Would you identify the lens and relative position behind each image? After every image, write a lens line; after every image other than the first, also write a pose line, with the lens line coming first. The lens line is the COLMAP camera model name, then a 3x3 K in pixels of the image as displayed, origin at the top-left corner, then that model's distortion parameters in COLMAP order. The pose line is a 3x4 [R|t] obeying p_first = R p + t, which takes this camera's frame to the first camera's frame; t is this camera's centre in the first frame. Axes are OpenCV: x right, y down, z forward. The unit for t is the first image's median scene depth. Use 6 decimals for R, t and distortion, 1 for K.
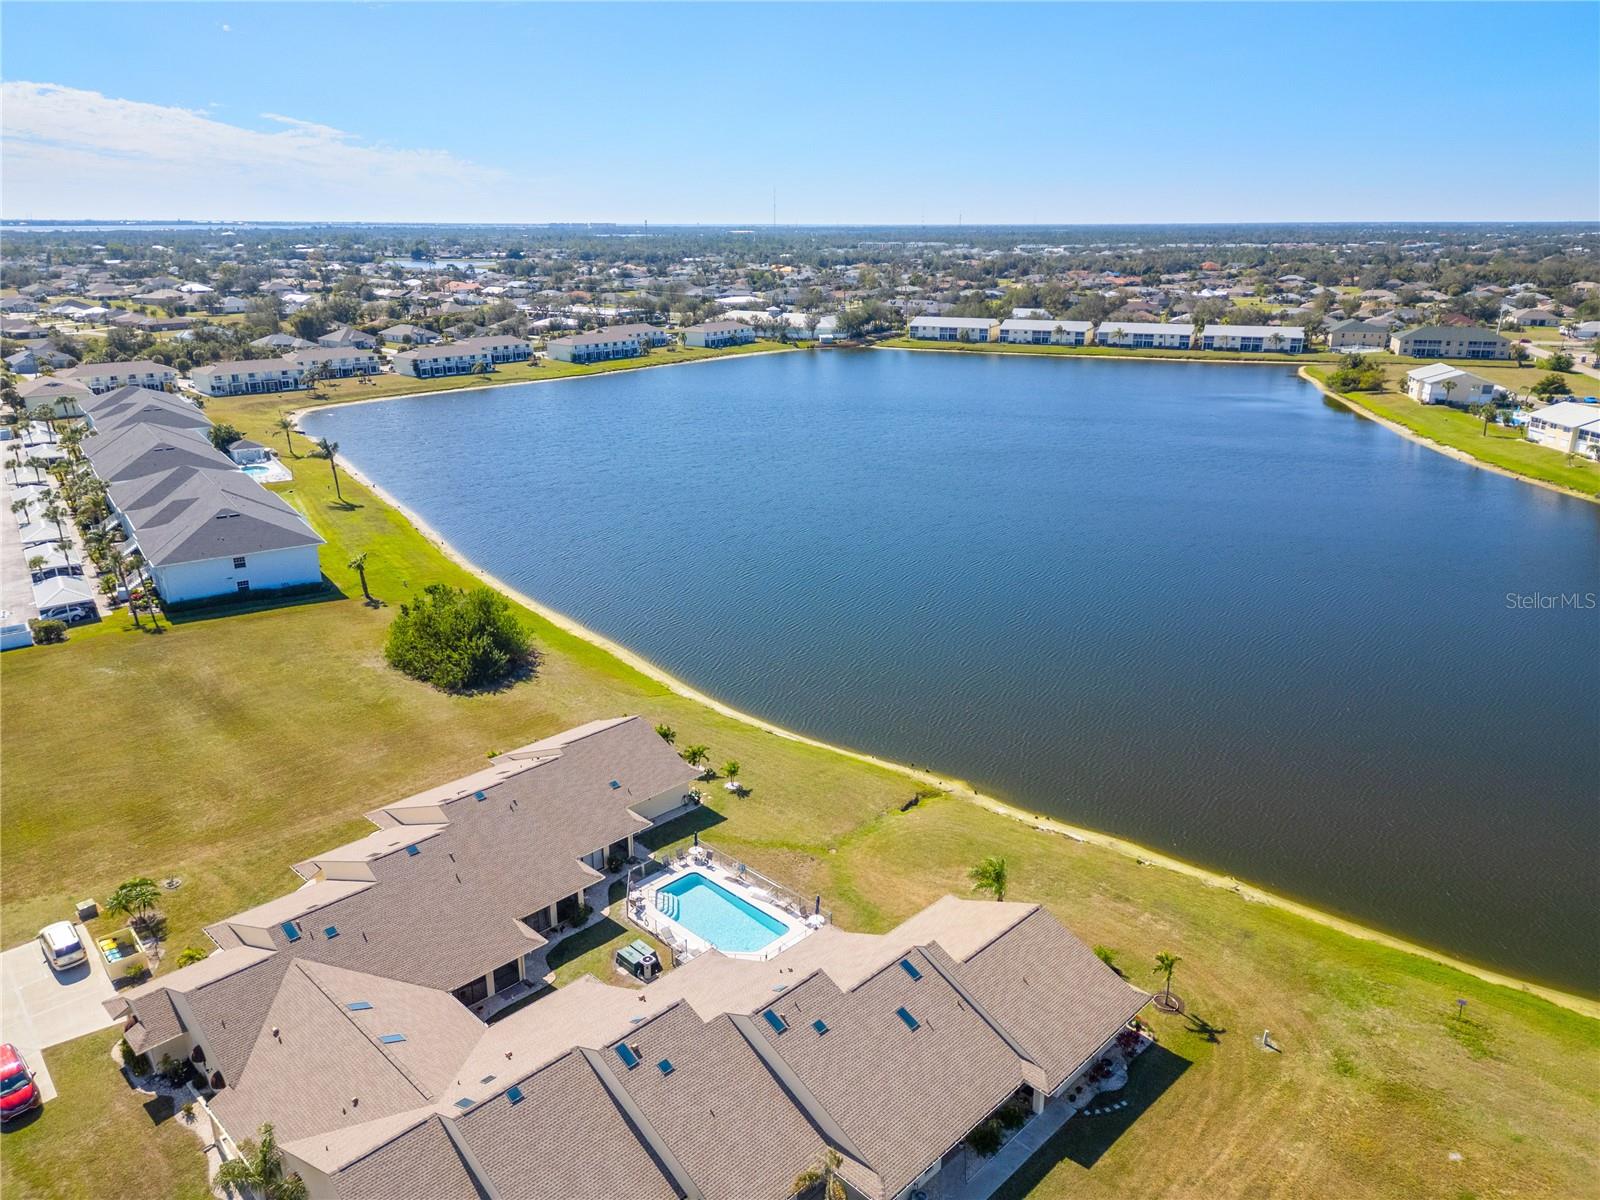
lens RADIAL K [[1124.1, 0, 800.0], [0, 1124.1, 600.0], [0, 0, 1]] dist [0.088774, -0.095733]
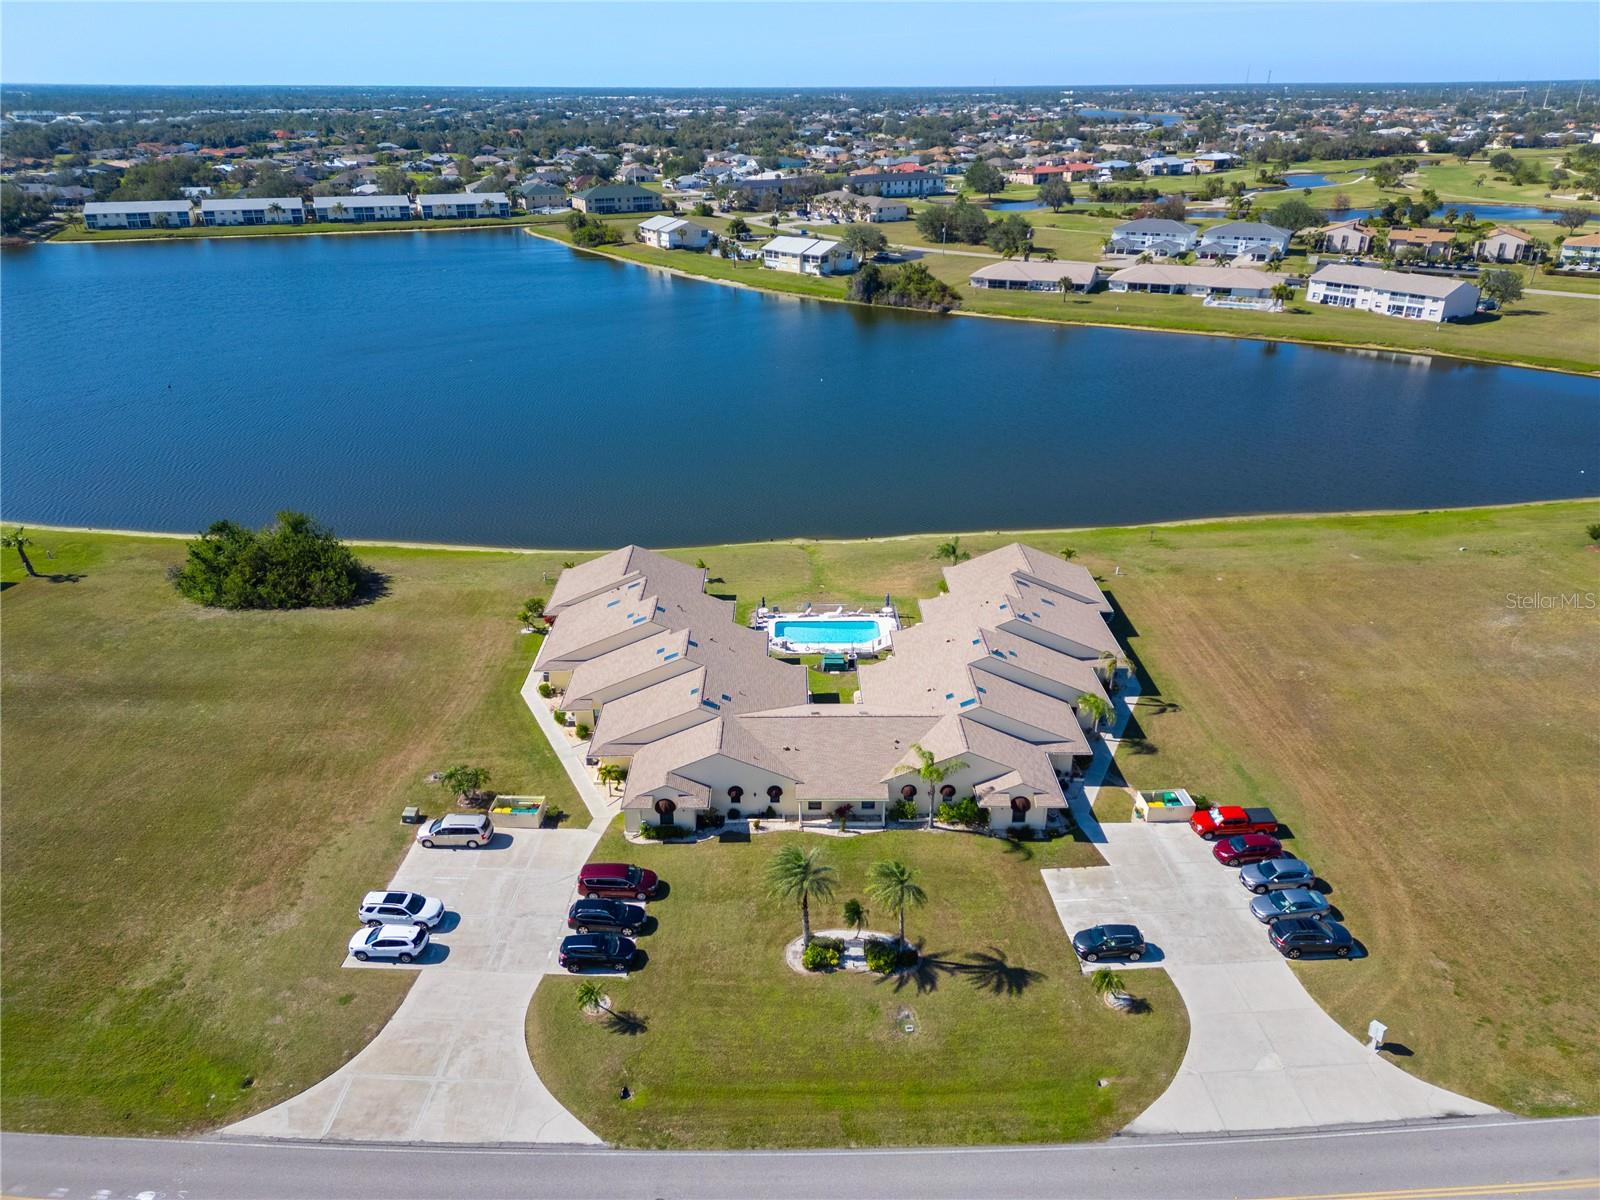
lens RADIAL K [[1105.5, 0, 800.0], [0, 1105.5, 600.0], [0, 0, 1]] dist [0.081464, -0.081258]
pose [[0.702624, -0.299544, 0.645440, -0.261384], [0.227096, 0.954038, 0.195546, -0.010483], [-0.674349, 0.009181, 0.738355, 0.000512]]
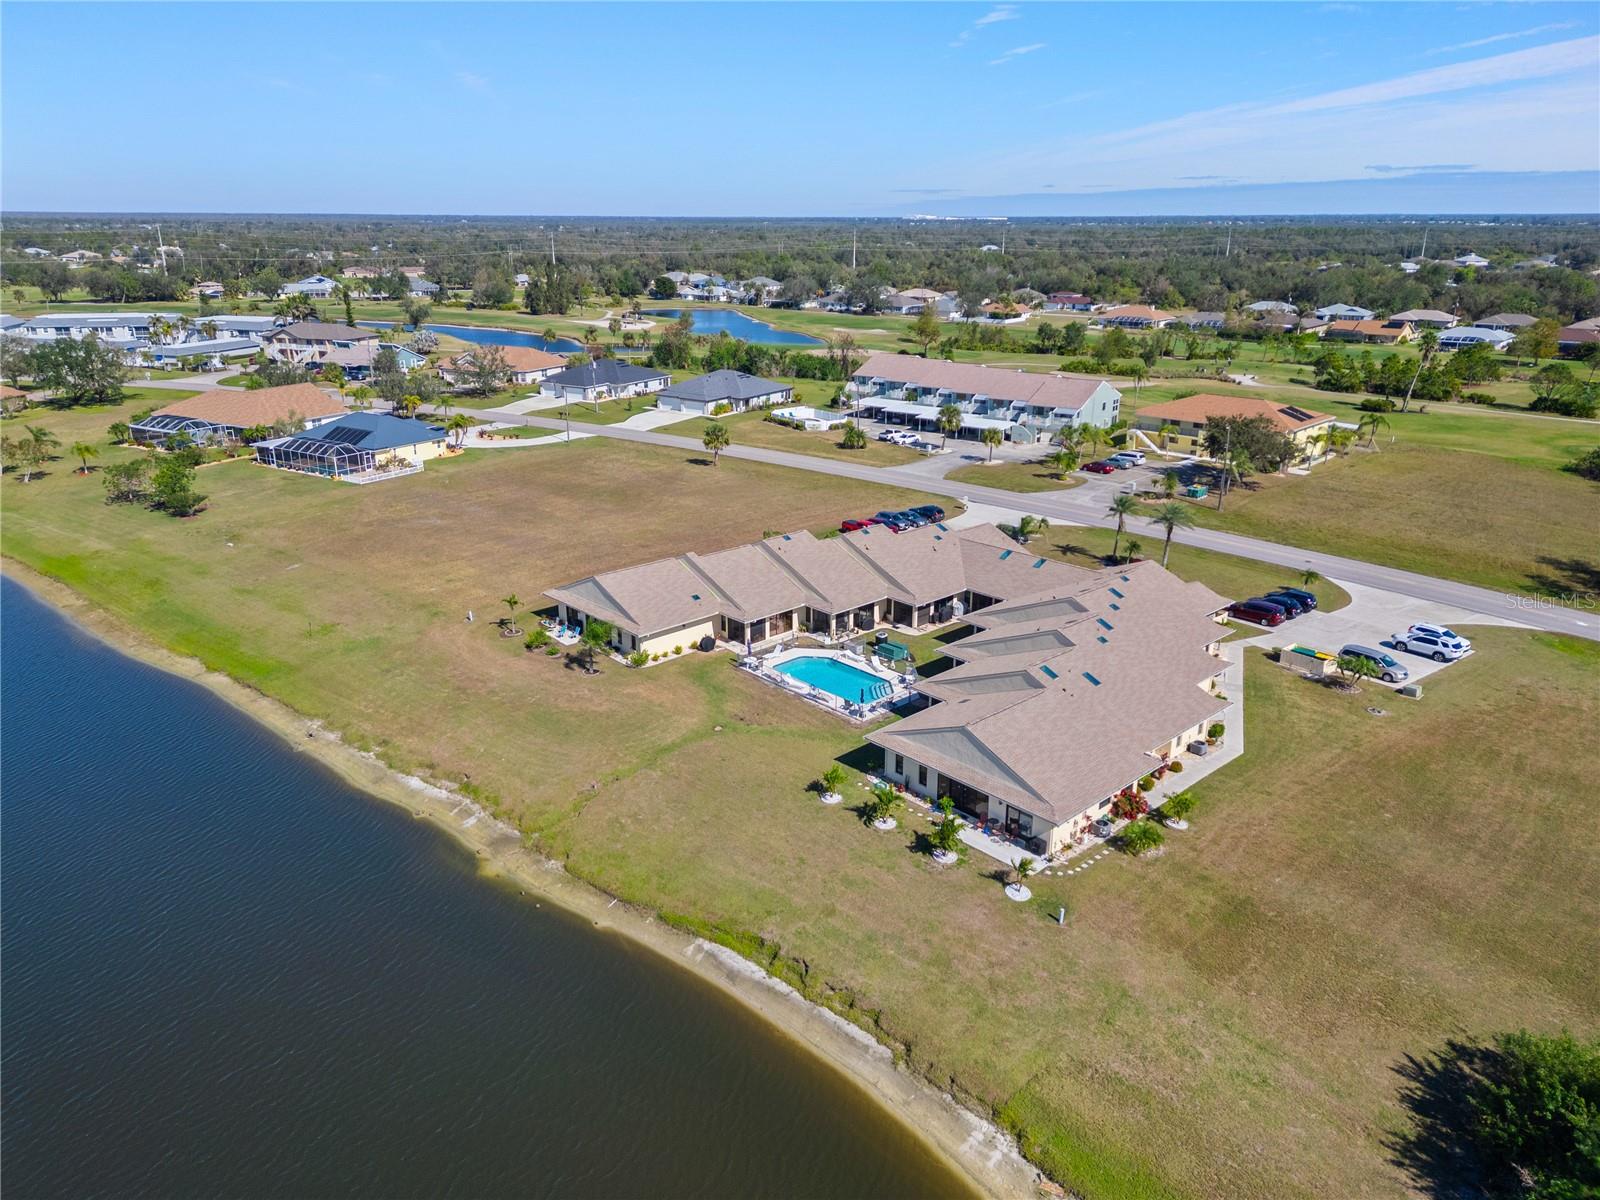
lens RADIAL K [[1106.8, 0, 799.7], [0, 1106.8, 627.9], [0, 0, 1]] dist [0.084165, -0.084104]
pose [[-0.999263, -0.017279, 0.034267, -0.020923], [0.007926, 0.780728, 0.624821, -0.121584], [-0.037549, 0.624632, -0.780016, 0.488317]]
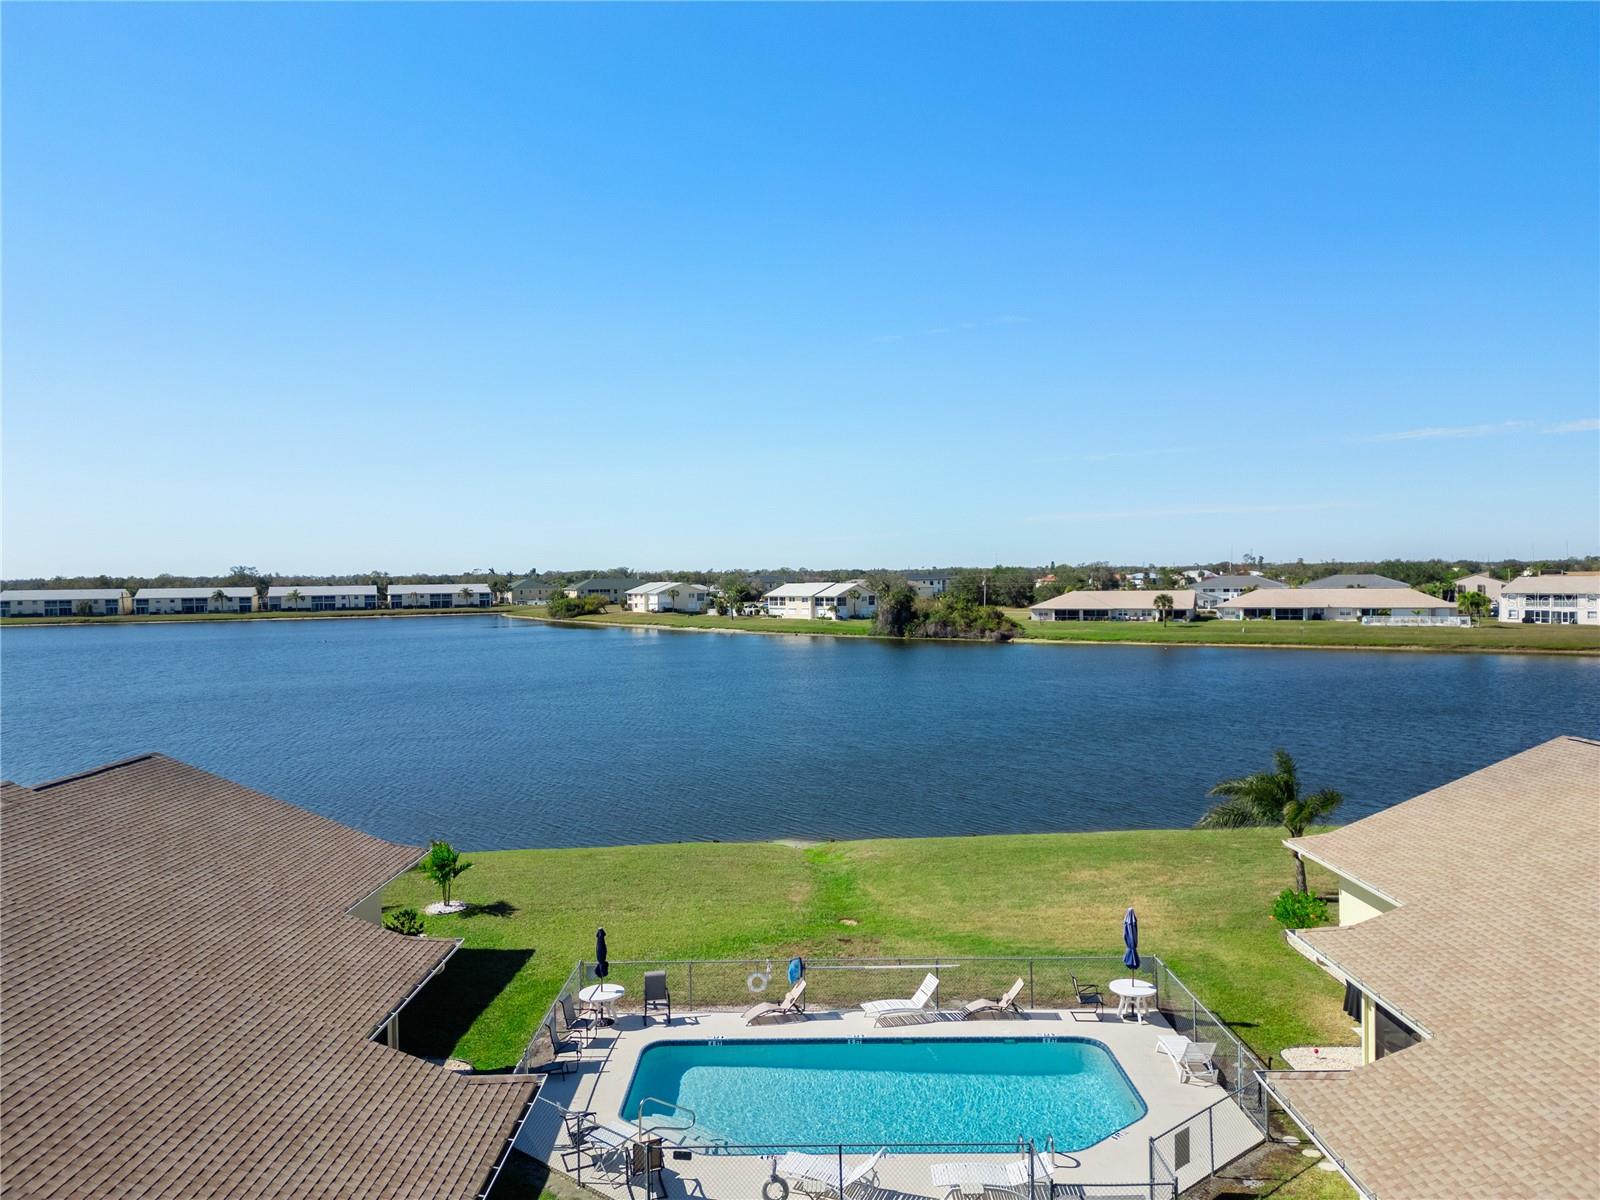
lens RADIAL K [[1112.0, 0, 798.2], [0, 1112.0, 591.3], [0, 0, 1]] dist [0.091561, -0.100951]
pose [[0.714951, -0.023692, 0.698773, -0.079272], [0.234752, 0.949542, -0.207992, 0.055644], [-0.658586, 0.312743, 0.684438, 0.204744]]
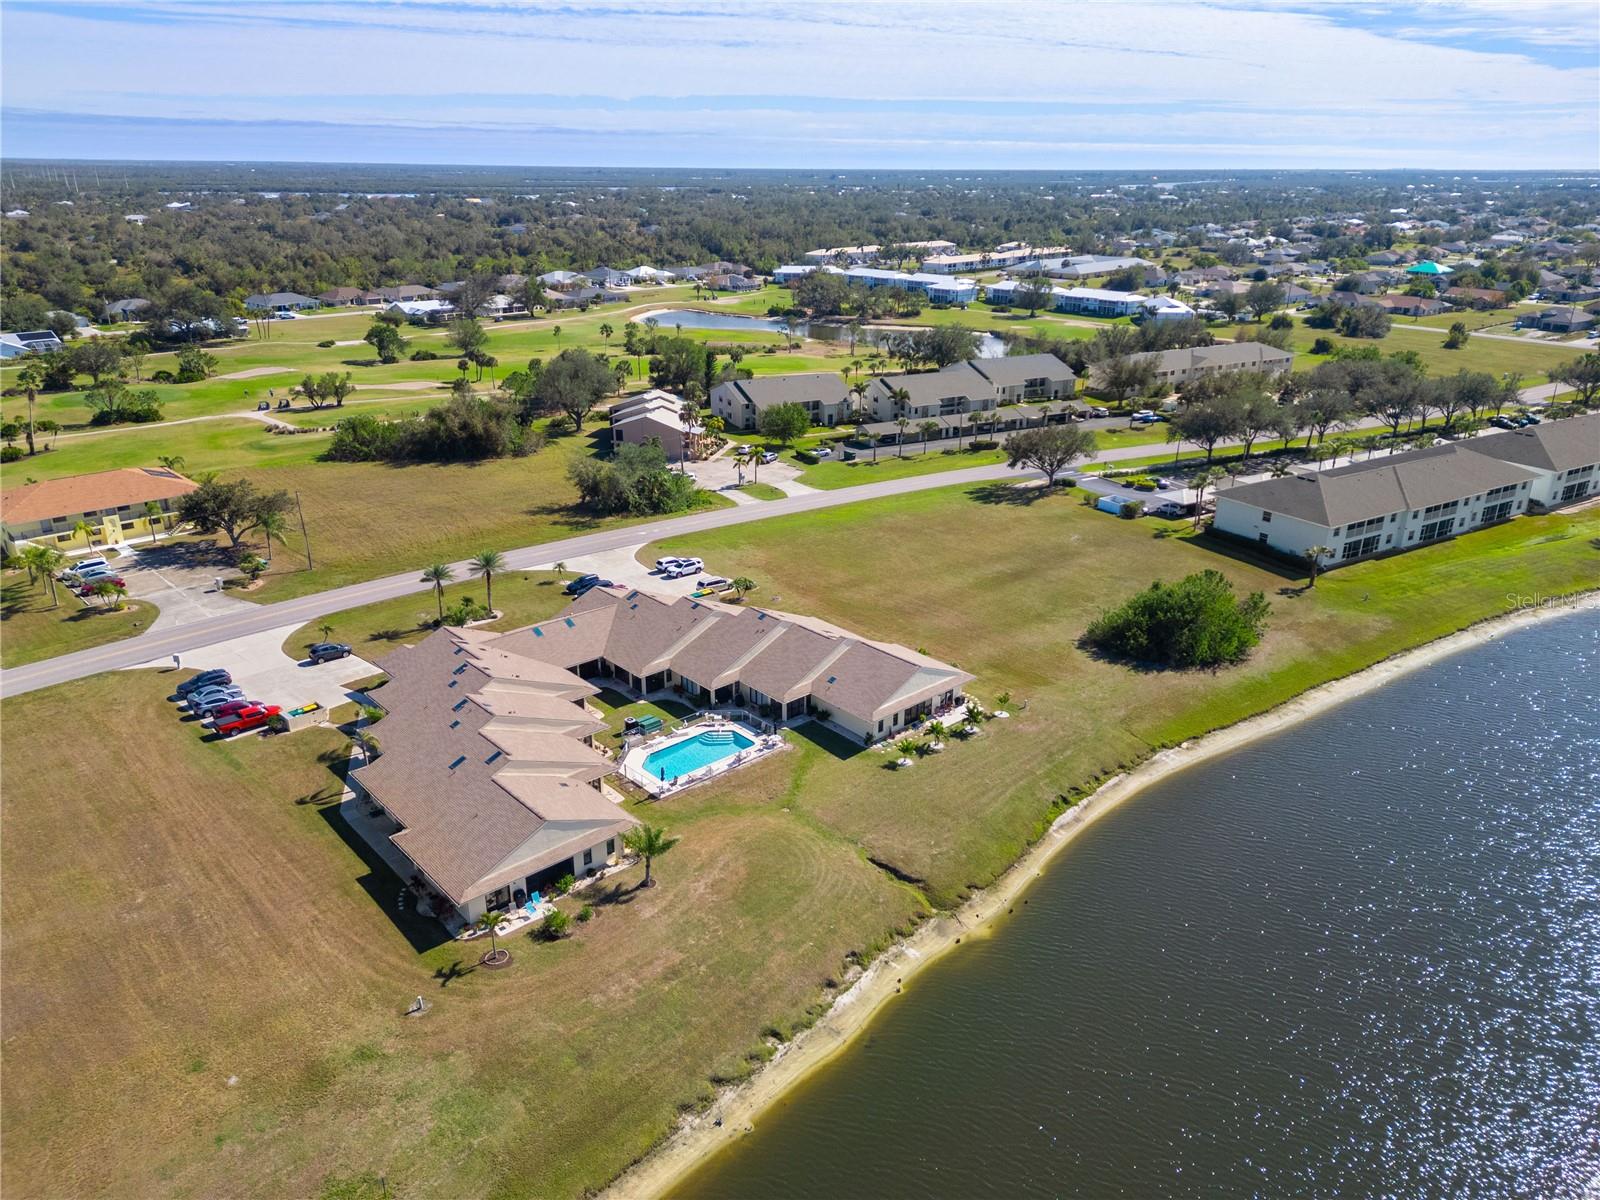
lens RADIAL K [[1105.5, 0, 800.0], [0, 1105.5, 600.0], [0, 0, 1]] dist [0.081464, -0.081258]
pose [[-0.055193, 0.359106, -0.931663, 0.277411], [-0.322448, 0.876680, 0.357015, -0.098858], [0.944977, 0.320118, 0.067406, 0.258177]]
